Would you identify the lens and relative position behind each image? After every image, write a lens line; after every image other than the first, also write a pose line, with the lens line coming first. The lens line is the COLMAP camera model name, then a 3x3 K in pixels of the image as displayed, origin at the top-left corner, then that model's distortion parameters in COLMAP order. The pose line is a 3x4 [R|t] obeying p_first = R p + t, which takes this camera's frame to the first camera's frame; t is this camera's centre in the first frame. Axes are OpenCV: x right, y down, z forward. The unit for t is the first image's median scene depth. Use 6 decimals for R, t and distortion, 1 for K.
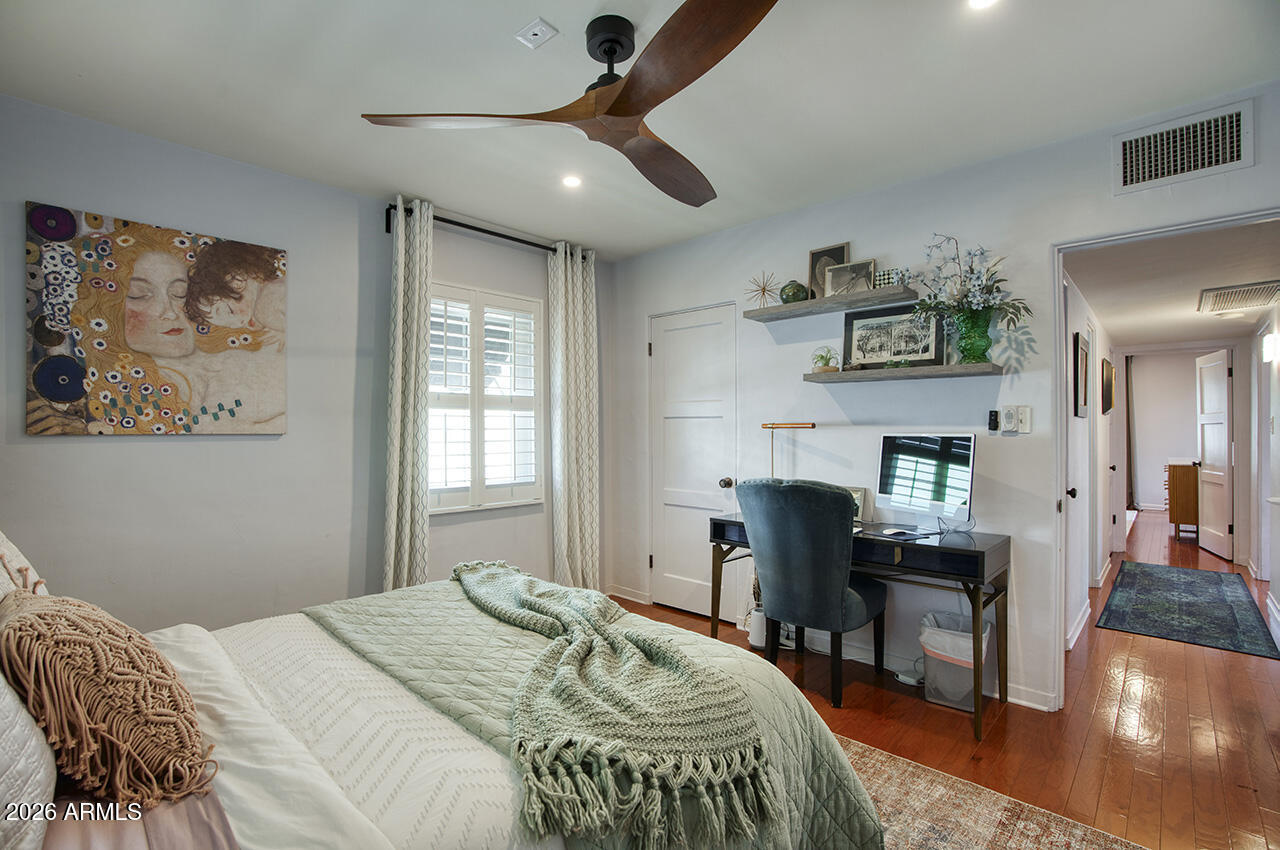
lens RADIAL K [[586.6, 0, 624.6], [0, 586.6, 430.8], [0, 0, 1]] dist [-0.070848, 0.024726]
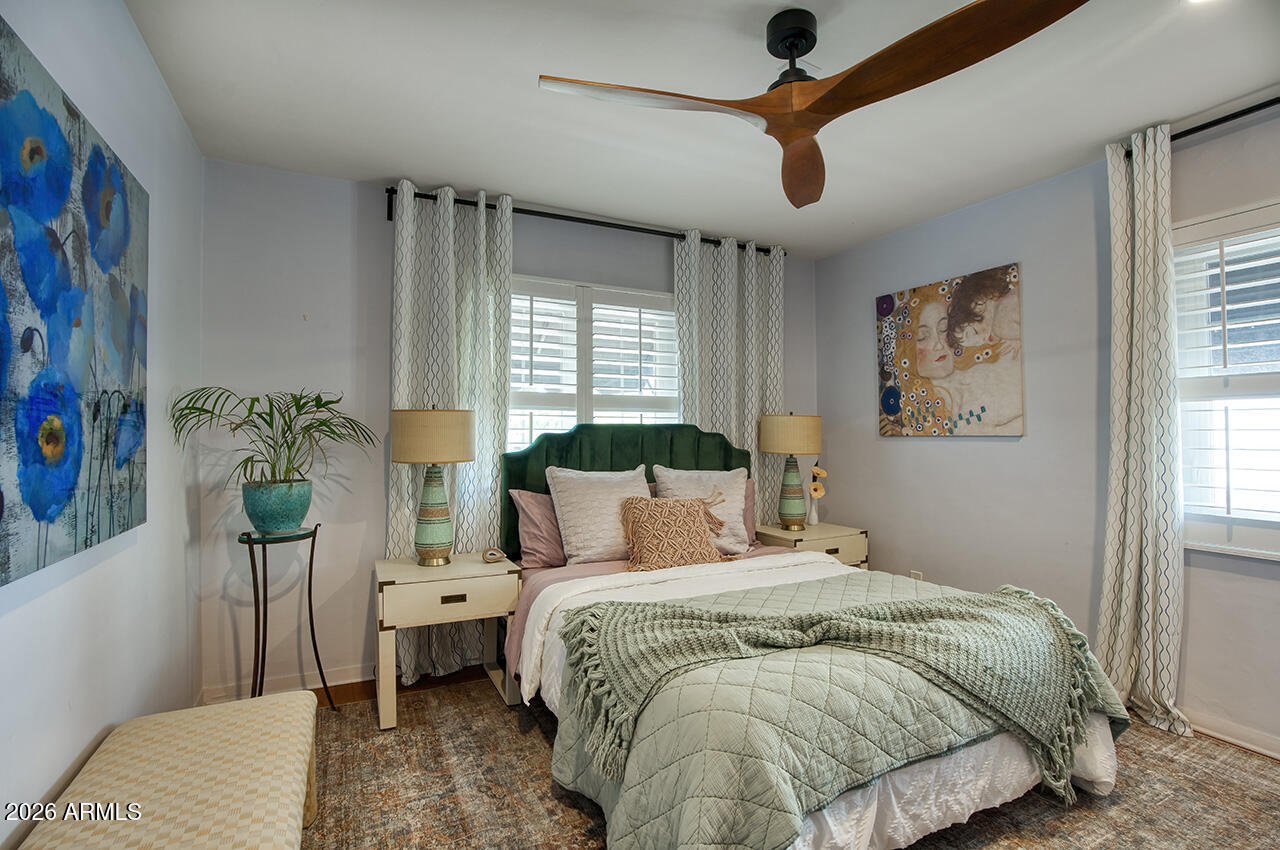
lens RADIAL K [[586.6, 0, 624.6], [0, 586.6, 430.8], [0, 0, 1]] dist [-0.070848, 0.024726]
pose [[-0.347800, -0.007066, -0.937542, 0.706295], [-0.000977, 0.999974, -0.007174, 0.004767], [0.937568, -0.001579, -0.347798, 0.752077]]
